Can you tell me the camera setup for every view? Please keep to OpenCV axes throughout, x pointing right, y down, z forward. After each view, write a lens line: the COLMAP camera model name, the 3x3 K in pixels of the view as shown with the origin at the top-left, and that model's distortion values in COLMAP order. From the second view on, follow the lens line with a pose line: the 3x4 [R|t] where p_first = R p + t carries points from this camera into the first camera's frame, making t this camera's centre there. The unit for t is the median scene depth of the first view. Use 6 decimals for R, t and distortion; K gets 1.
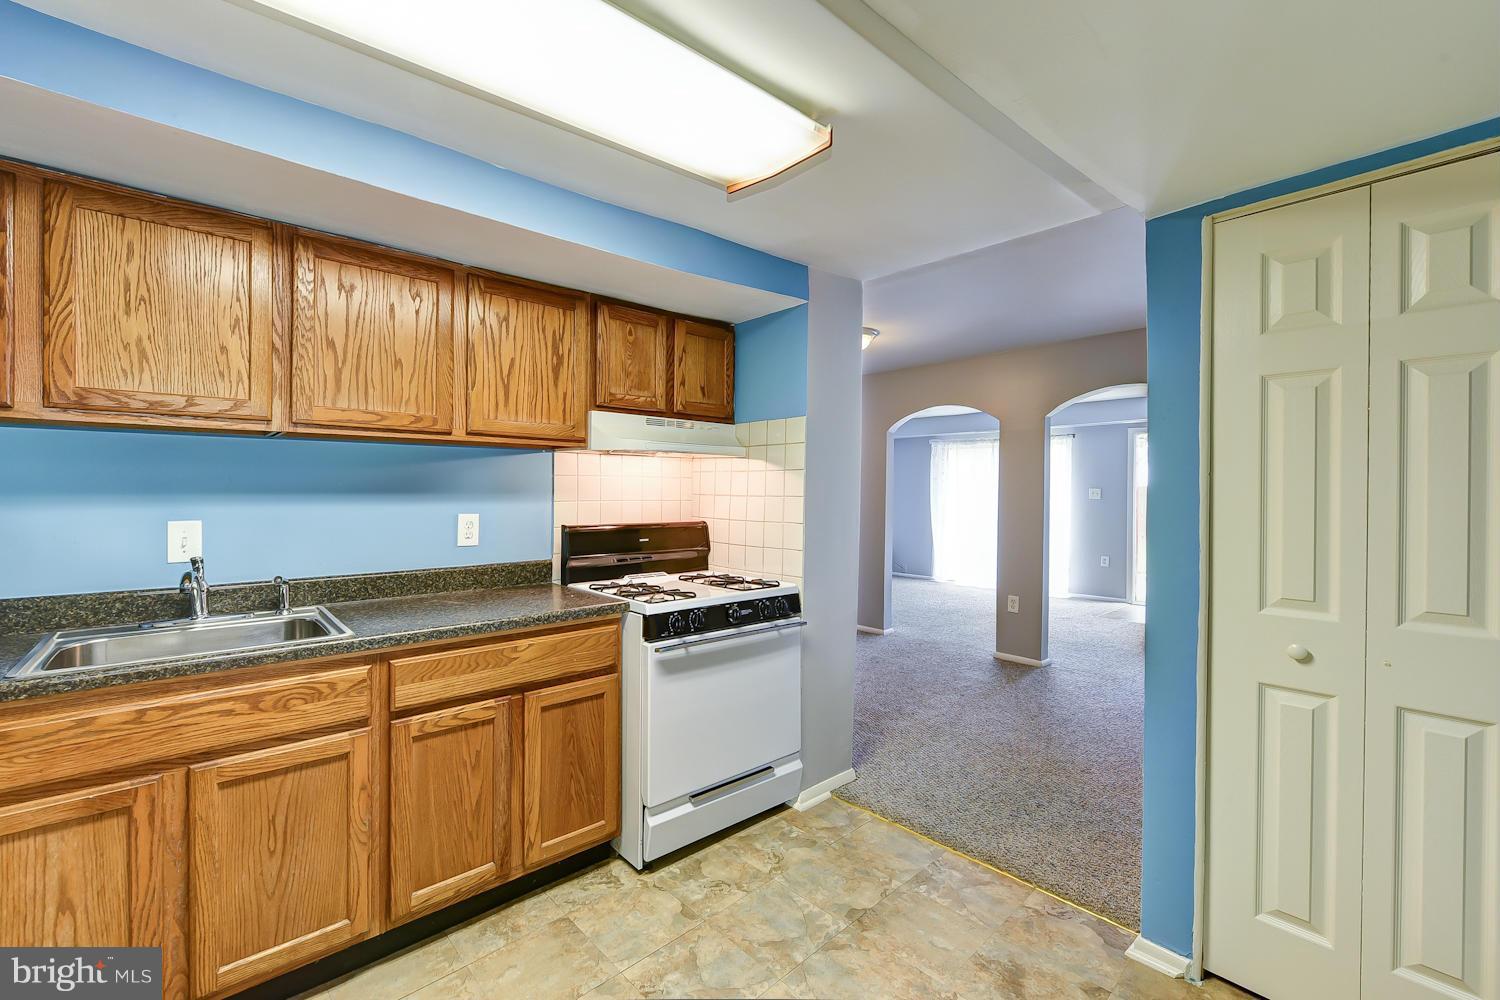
lens RADIAL K [[625.7, 0, 713.7], [0, 625.7, 491.4], [0, 0, 1]] dist [-0.000389, -0.000177]
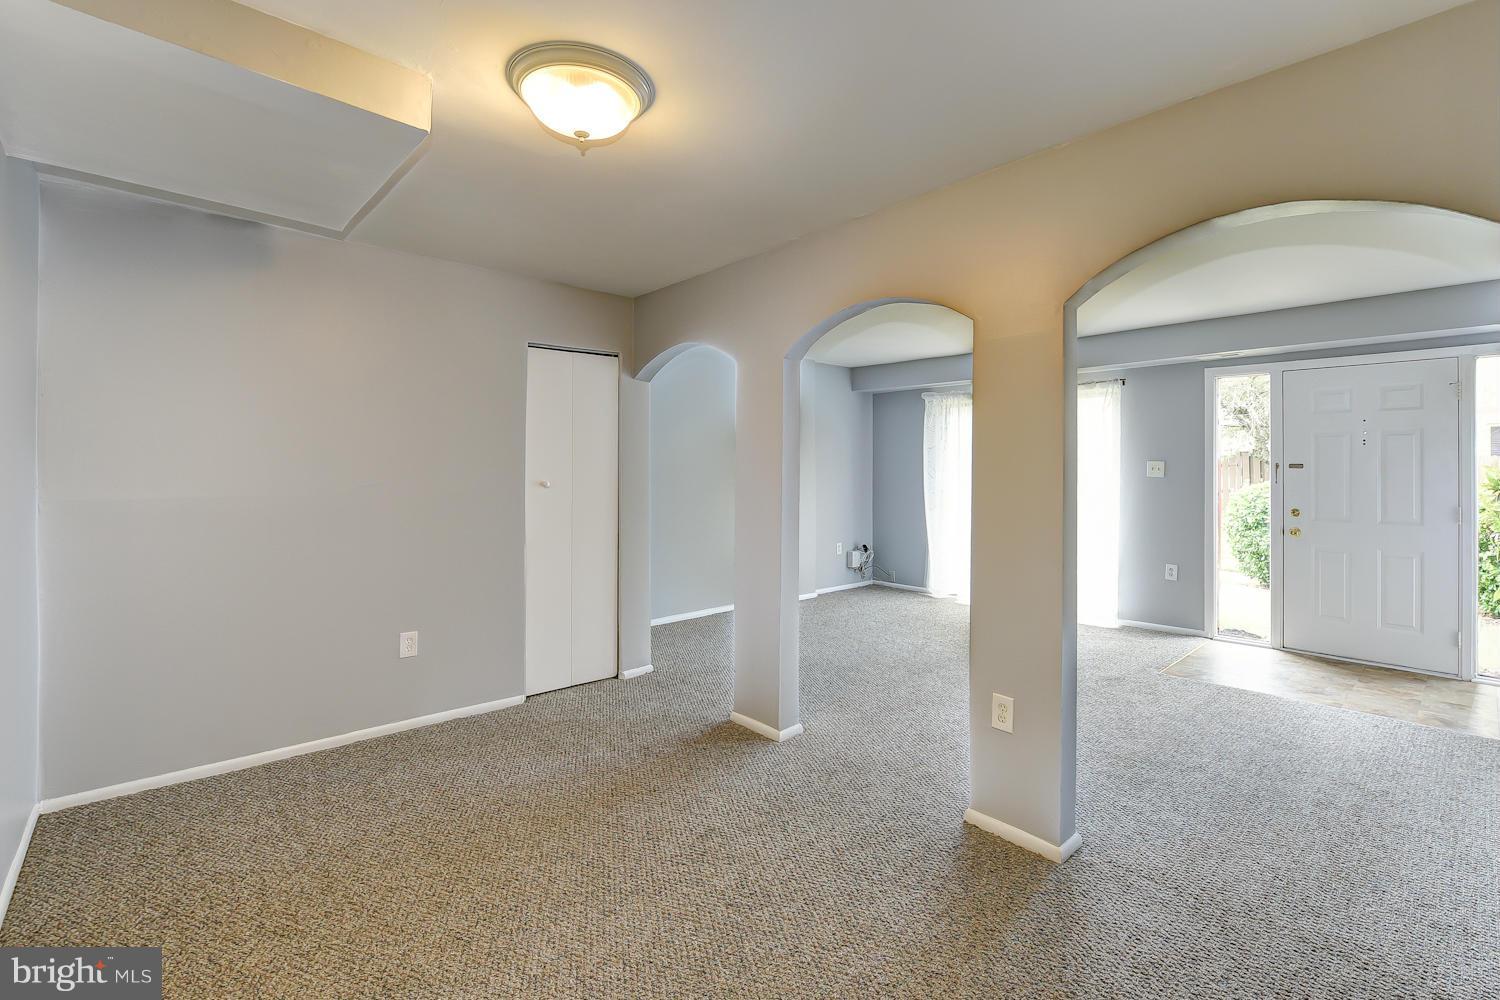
lens RADIAL K [[660.9, 0, 776.0], [0, 660.9, 464.1], [0, 0, 1]] dist [-0.014487, 0.000071]
pose [[0.999248, -0.007679, 0.037997, 0.673922], [0.007745, 0.999969, -0.001595, -0.014027], [-0.037984, 0.001888, 0.999277, 1.185136]]
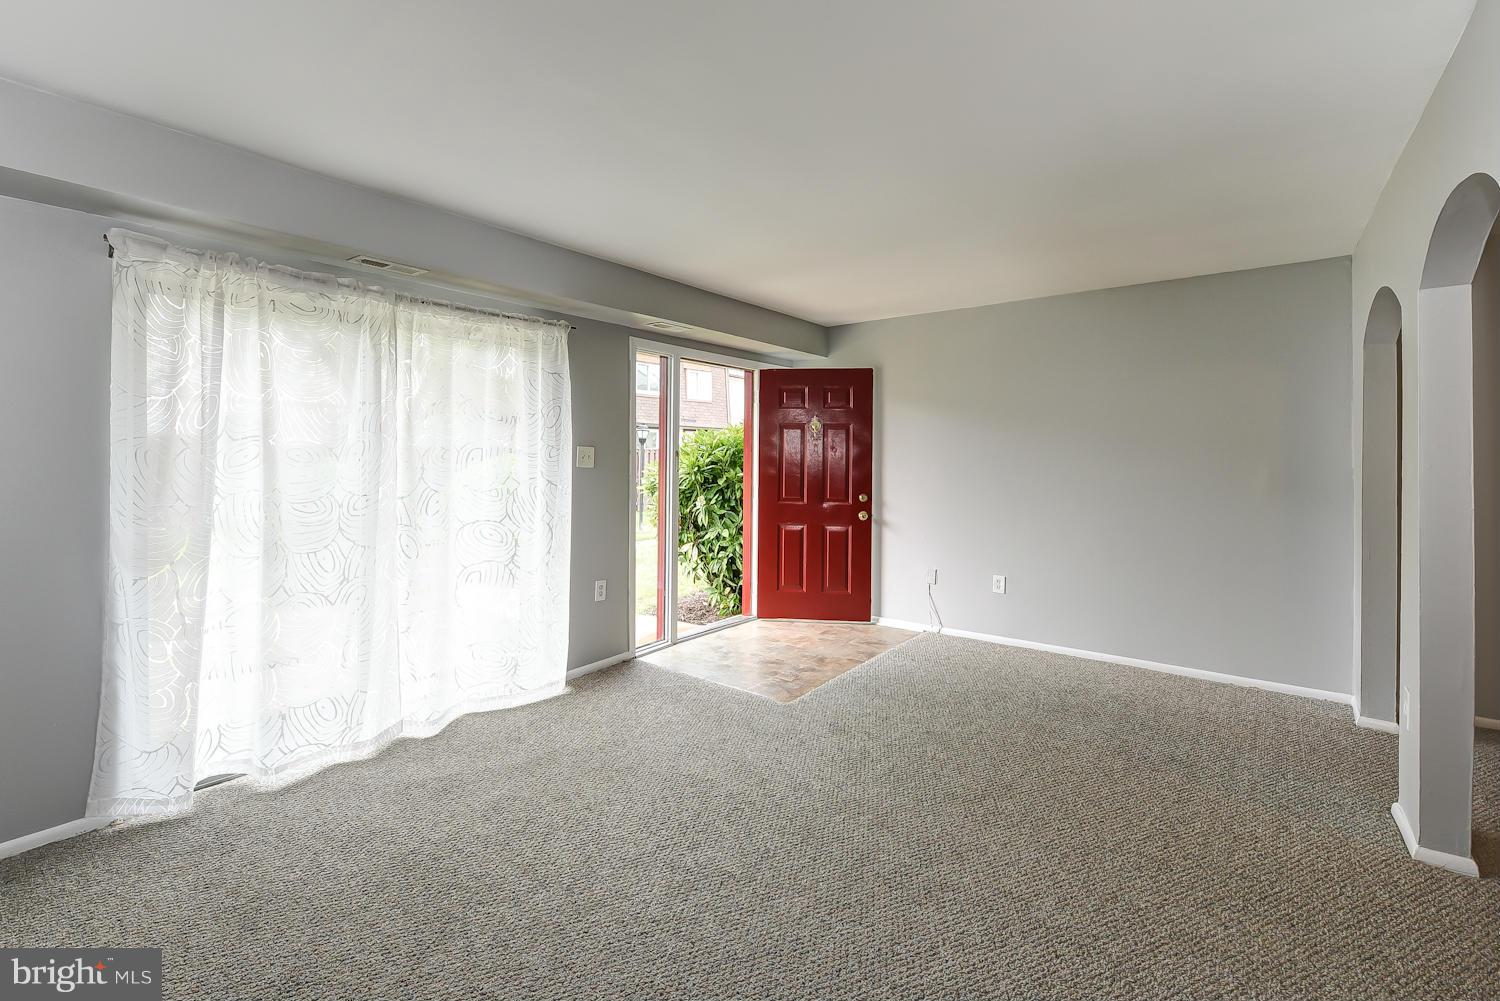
lens RADIAL K [[653.7, 0, 720.2], [0, 653.7, 461.7], [0, 0, 1]] dist [0.000714, 0.000291]
pose [[-0.162214, -0.013002, 0.986670, 0.318227], [-0.002083, 0.999915, 0.012834, 0.000824], [-0.986753, 0.000027, -0.162228, 3.596308]]
